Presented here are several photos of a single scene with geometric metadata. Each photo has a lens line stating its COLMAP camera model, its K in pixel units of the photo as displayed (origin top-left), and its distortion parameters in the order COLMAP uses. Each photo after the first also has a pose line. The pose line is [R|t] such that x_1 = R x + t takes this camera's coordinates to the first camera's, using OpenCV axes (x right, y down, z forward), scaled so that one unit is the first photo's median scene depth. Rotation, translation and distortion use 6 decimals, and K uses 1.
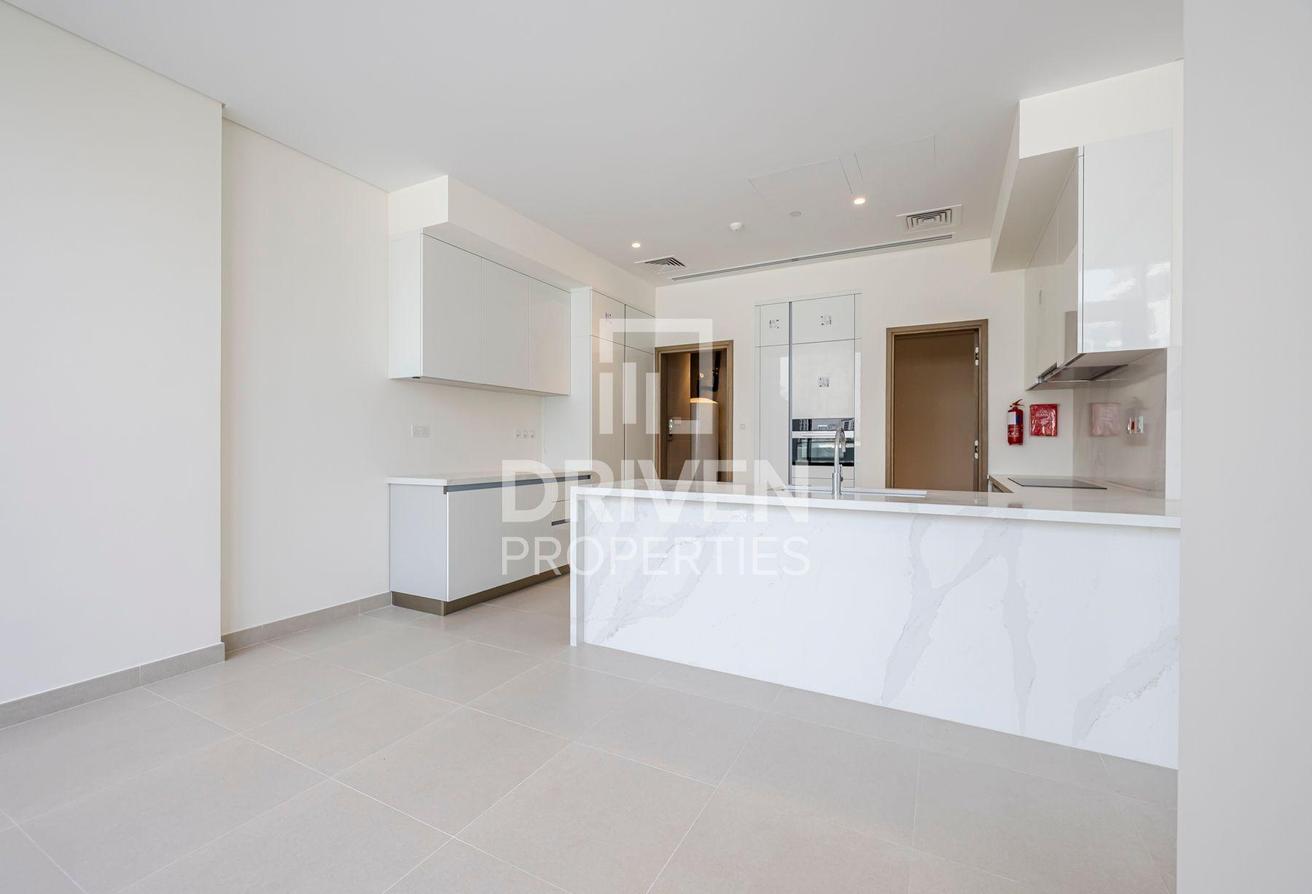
lens RADIAL K [[552.4, 0, 652.0], [0, 552.4, 444.9], [0, 0, 1]] dist [0.003124, -0.000511]
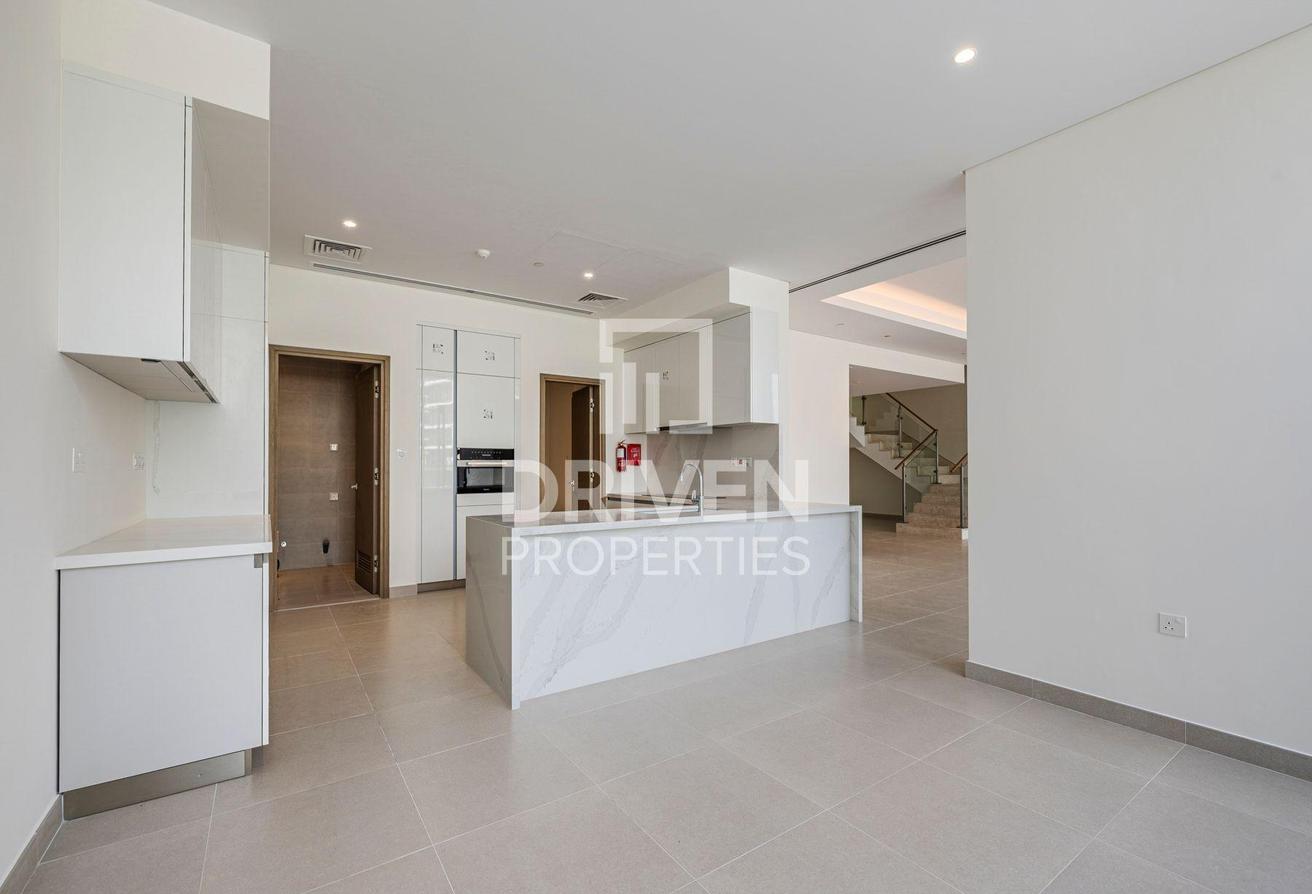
lens RADIAL K [[552.4, 0, 653.4], [0, 552.4, 456.9], [0, 0, 1]] dist [0.003124, -0.000511]
pose [[0.459368, 0.013020, 0.888151, -0.563999], [0.004086, 0.999851, -0.016771, -0.013931], [-0.888237, 0.011333, 0.459246, 0.273704]]
